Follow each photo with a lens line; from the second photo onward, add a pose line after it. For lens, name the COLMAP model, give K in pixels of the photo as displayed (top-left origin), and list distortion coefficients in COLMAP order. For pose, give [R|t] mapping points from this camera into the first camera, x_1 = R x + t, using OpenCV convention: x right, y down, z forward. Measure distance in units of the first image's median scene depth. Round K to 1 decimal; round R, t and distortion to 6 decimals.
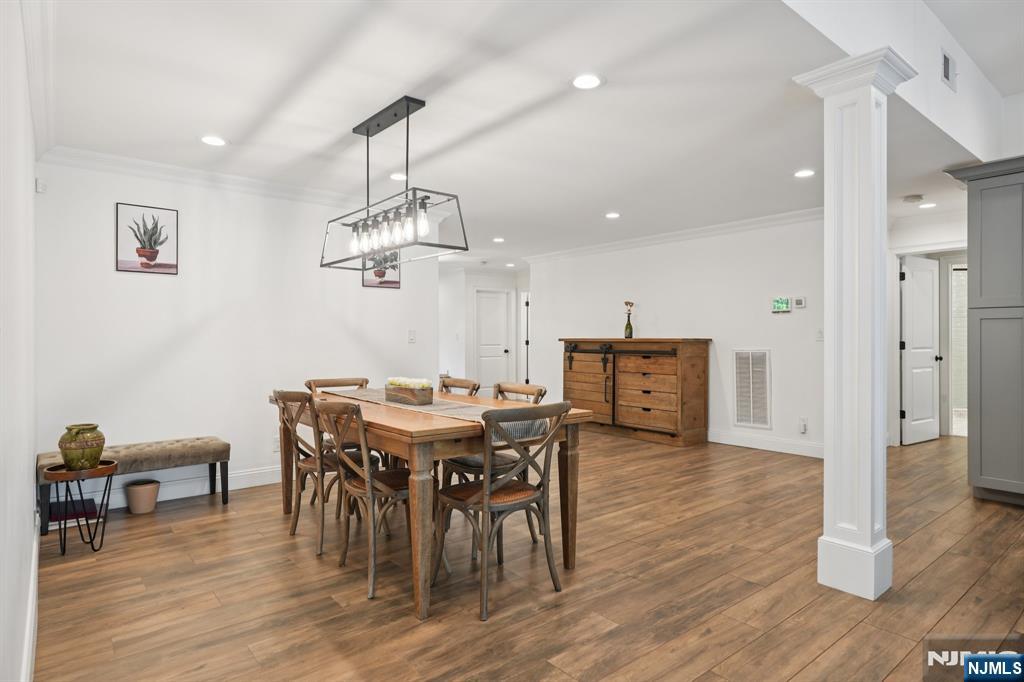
lens RADIAL K [[573.4, 0, 513.2], [0, 573.4, 335.0], [0, 0, 1]] dist [-0.002662, -0.000169]
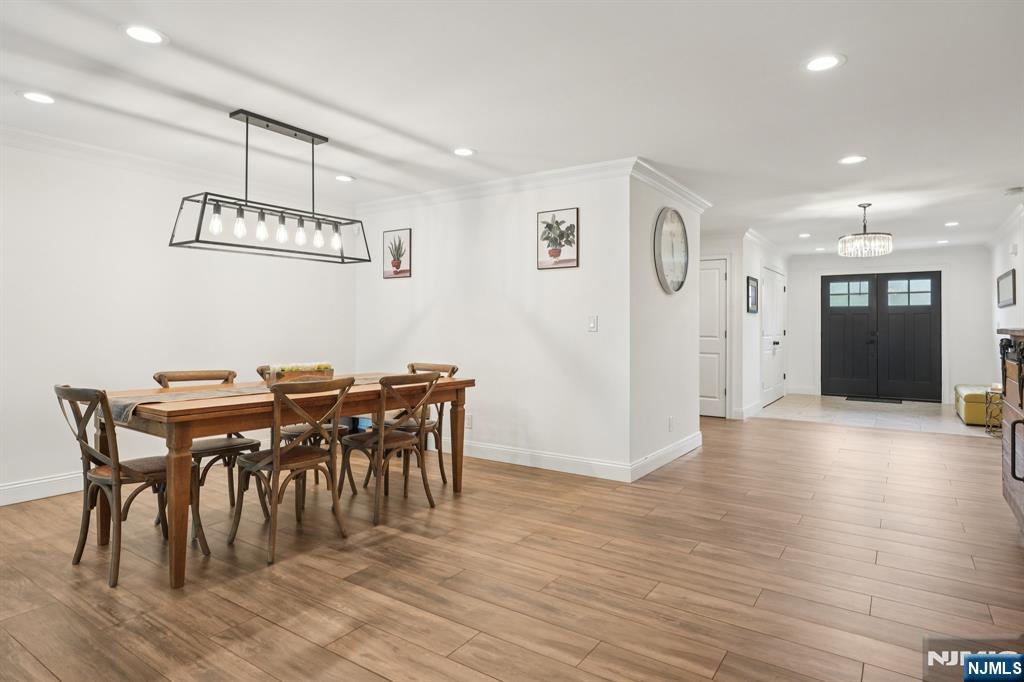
lens RADIAL K [[573.2, 0, 514.7], [0, 573.2, 320.9], [0, 0, 1]] dist [0.001911, 0.000915]
pose [[0.277654, -0.005132, -0.960667, 0.801442], [0.003012, 0.999985, -0.004471, 0.002631], [0.960676, -0.001652, 0.277665, 0.922281]]
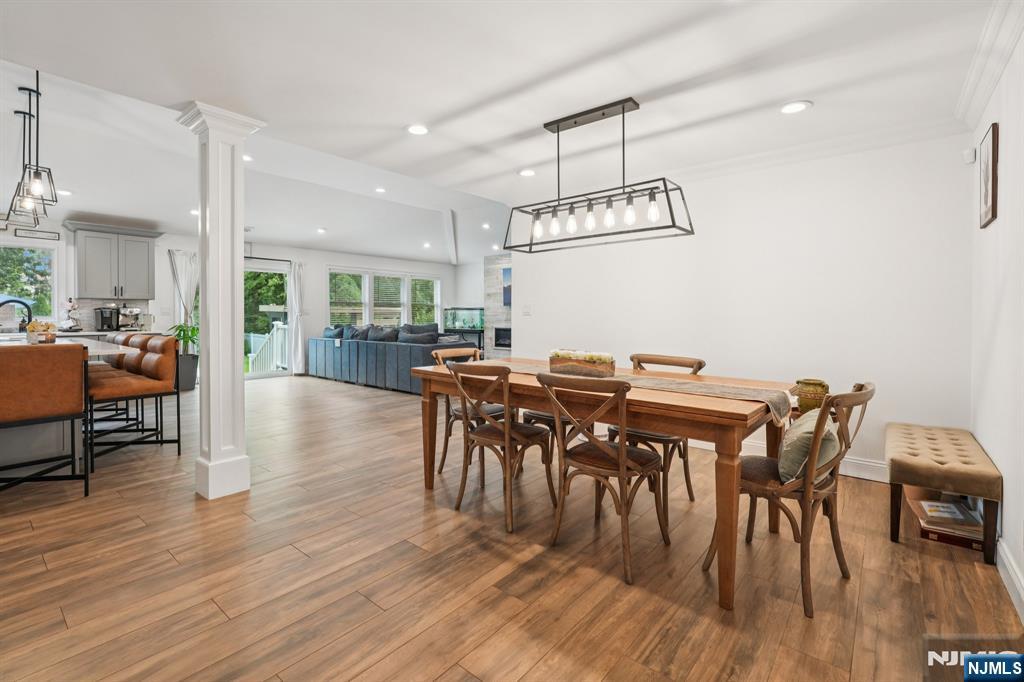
lens RADIAL K [[461.5, 0, 512.9], [0, 461.5, 316.5], [0, 0, 1]] dist [-0.000495, 0.000260]
pose [[-0.982470, 0.000192, -0.186422, 0.079263], [0.000649, 0.999997, -0.002391, 0.012462], [0.186421, -0.002470, -0.982467, 1.524693]]
